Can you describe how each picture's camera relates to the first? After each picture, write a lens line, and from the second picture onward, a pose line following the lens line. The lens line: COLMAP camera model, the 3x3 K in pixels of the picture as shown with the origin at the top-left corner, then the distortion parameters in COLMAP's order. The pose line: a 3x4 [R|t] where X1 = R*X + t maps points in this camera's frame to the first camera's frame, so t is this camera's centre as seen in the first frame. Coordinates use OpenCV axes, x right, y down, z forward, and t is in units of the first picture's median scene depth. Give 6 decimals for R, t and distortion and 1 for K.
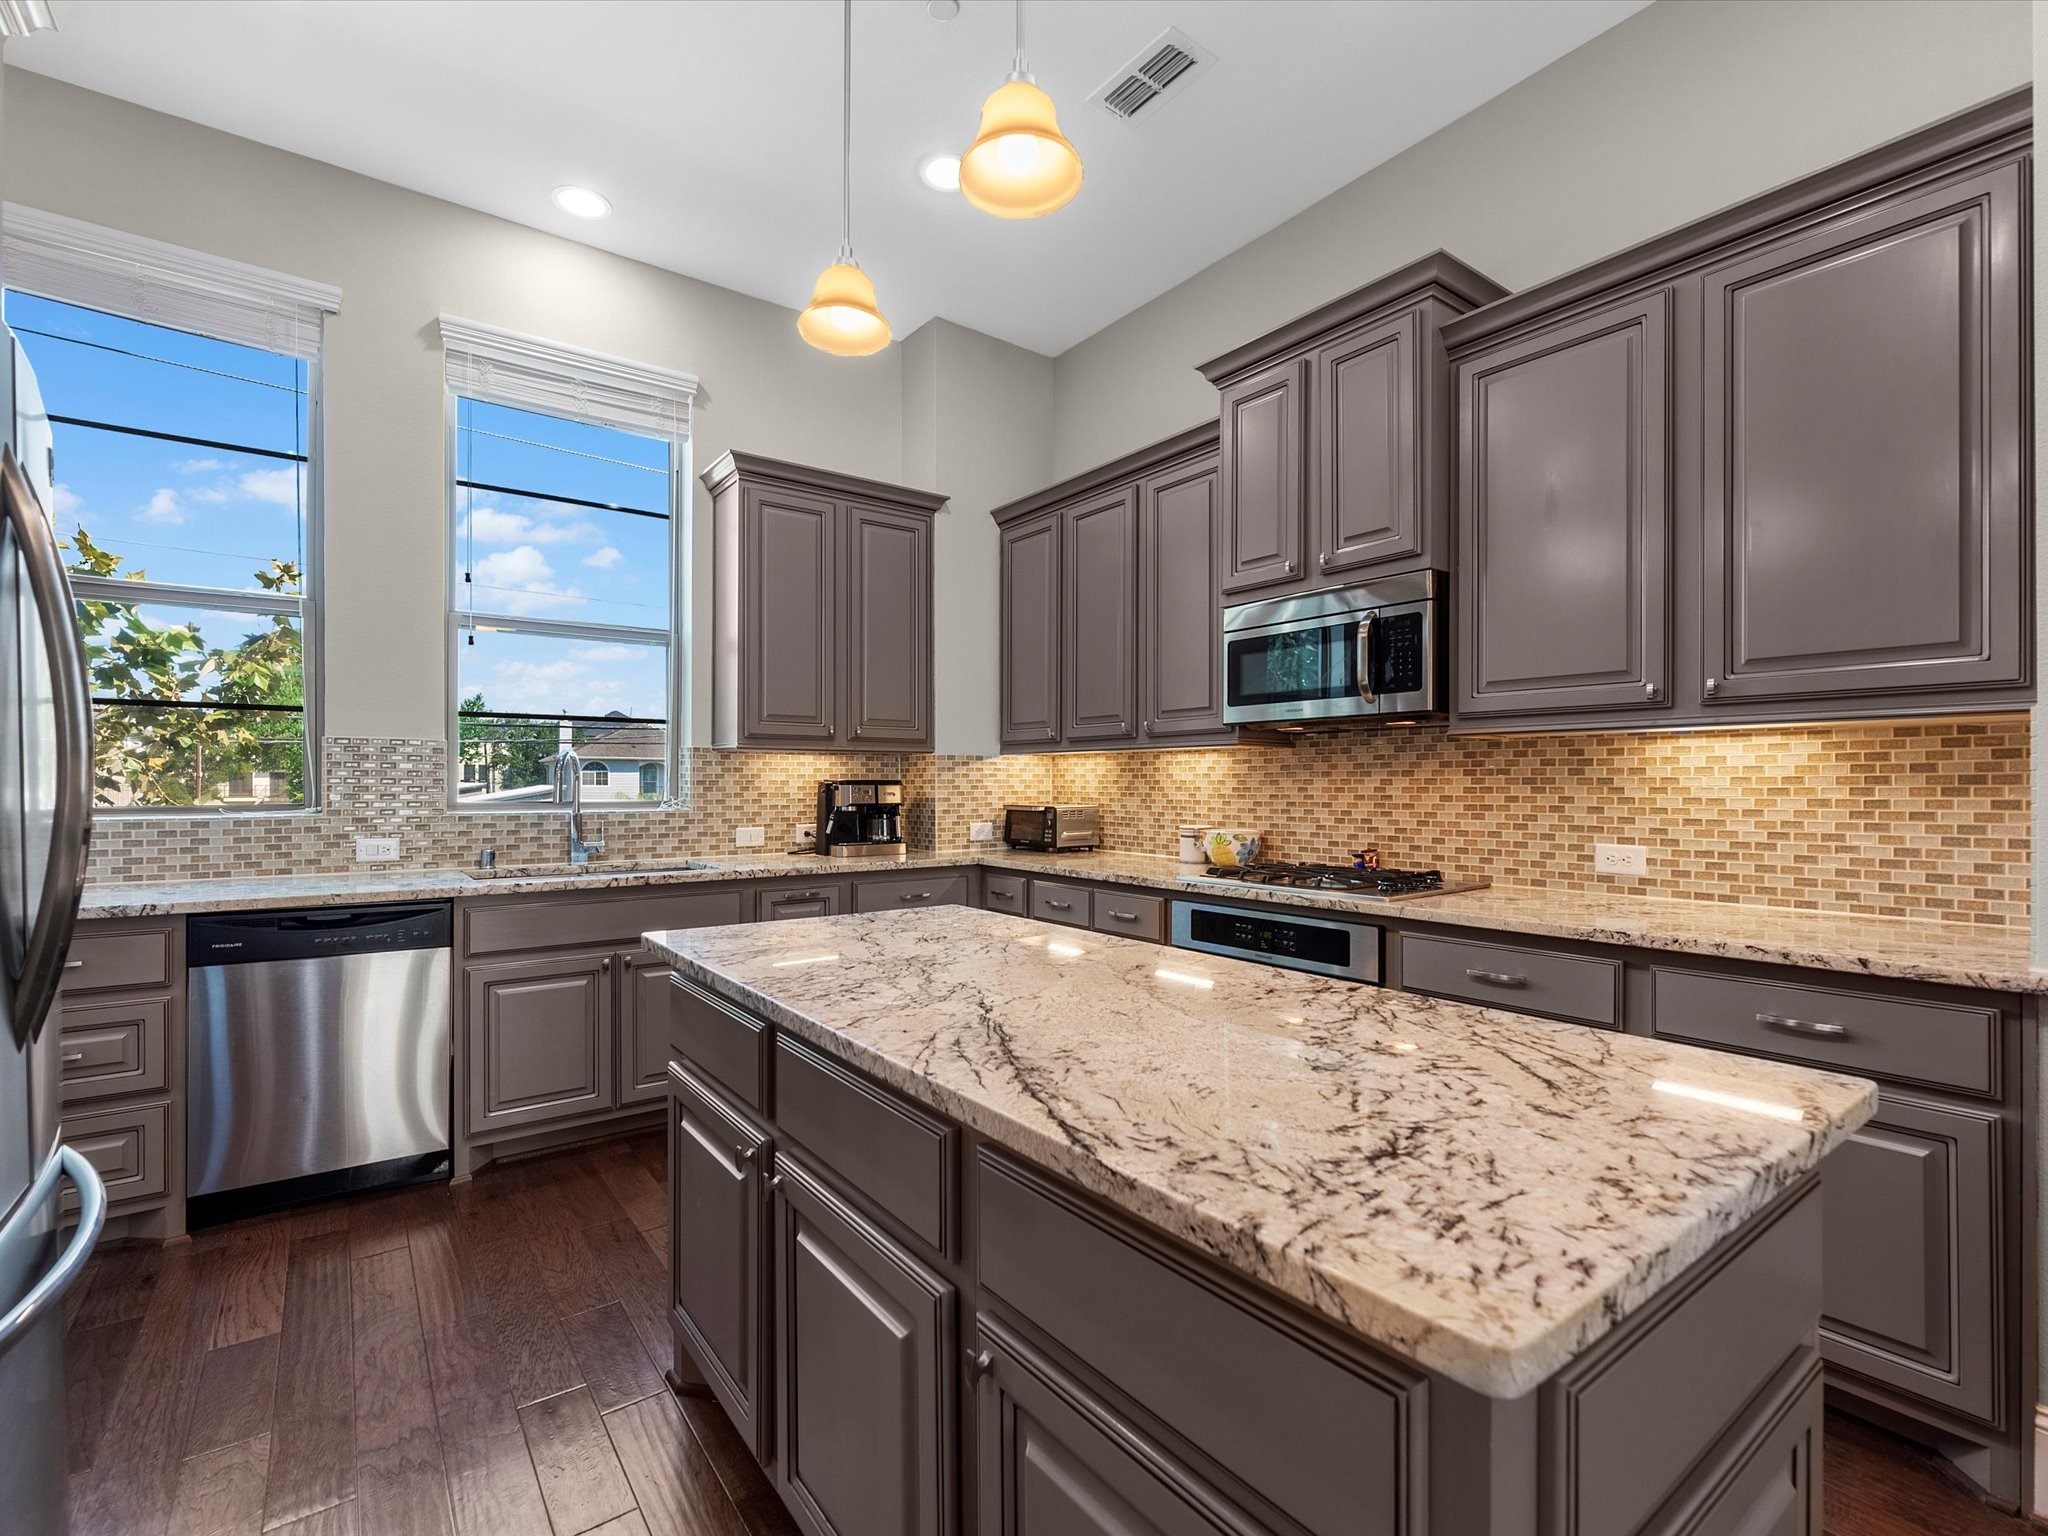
lens RADIAL K [[934.8, 0, 1028.4], [0, 934.8, 778.3], [0, 0, 1]] dist [-0.005282, 0.001083]
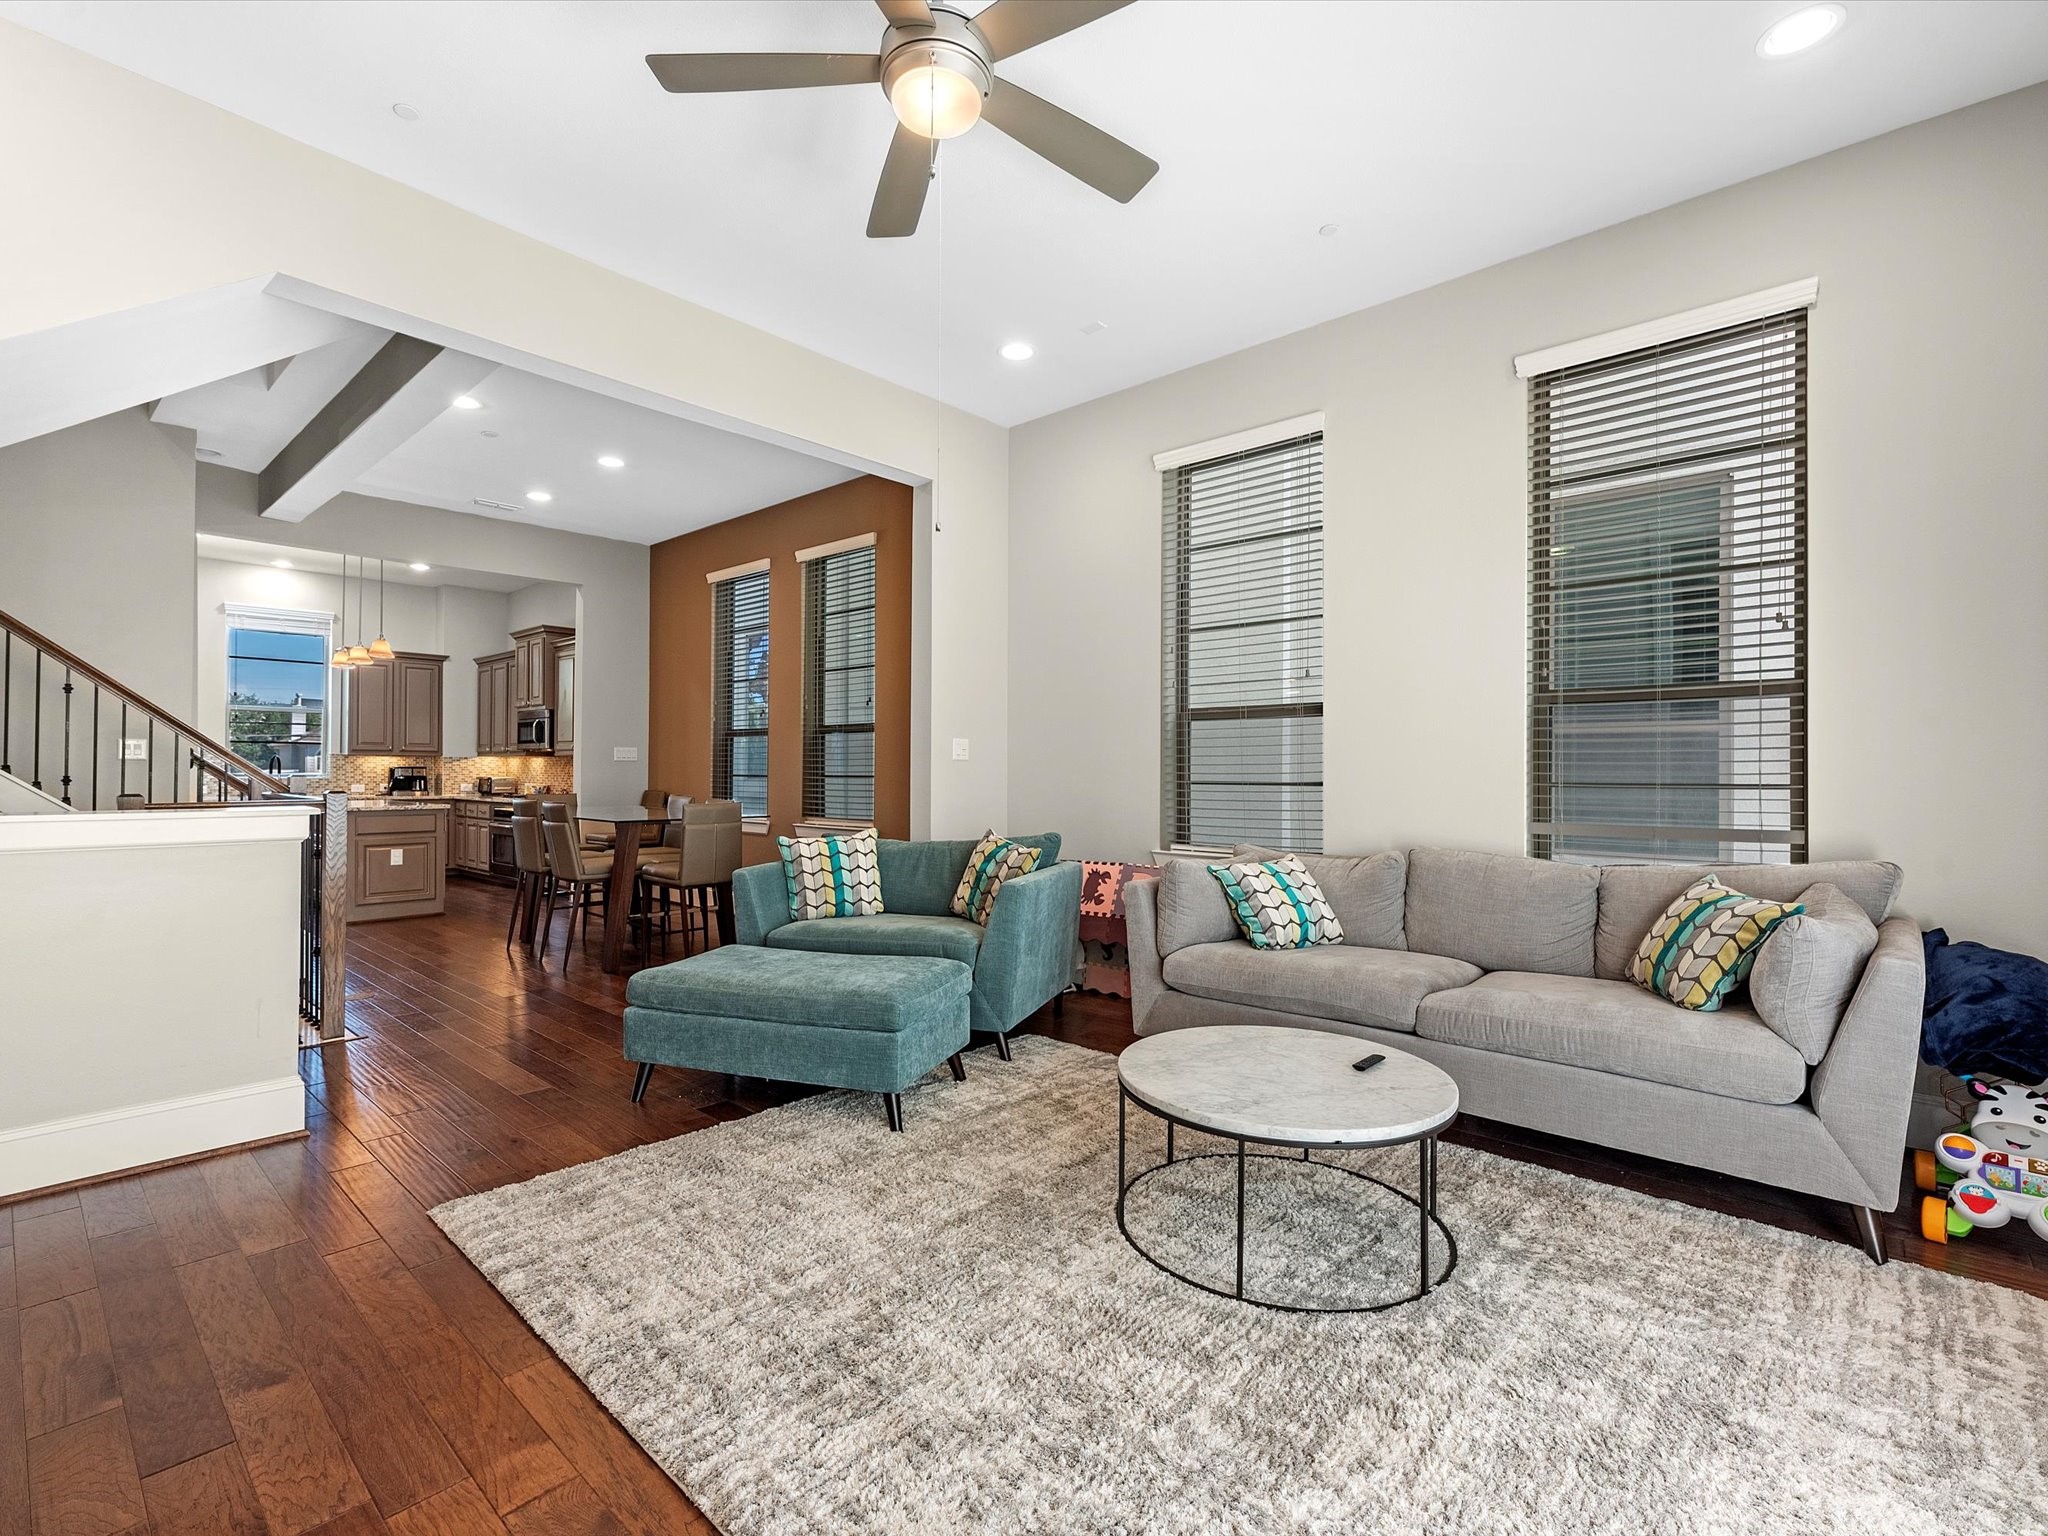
lens RADIAL K [[934.8, 0, 1035.9], [0, 934.8, 769.1], [0, 0, 1]] dist [-0.005282, 0.001083]
pose [[0.978844, 0.005878, 0.204524, 1.053284], [-0.006432, 0.999977, 0.002045, -0.008435], [-0.204508, -0.003317, 0.978859, -1.989096]]
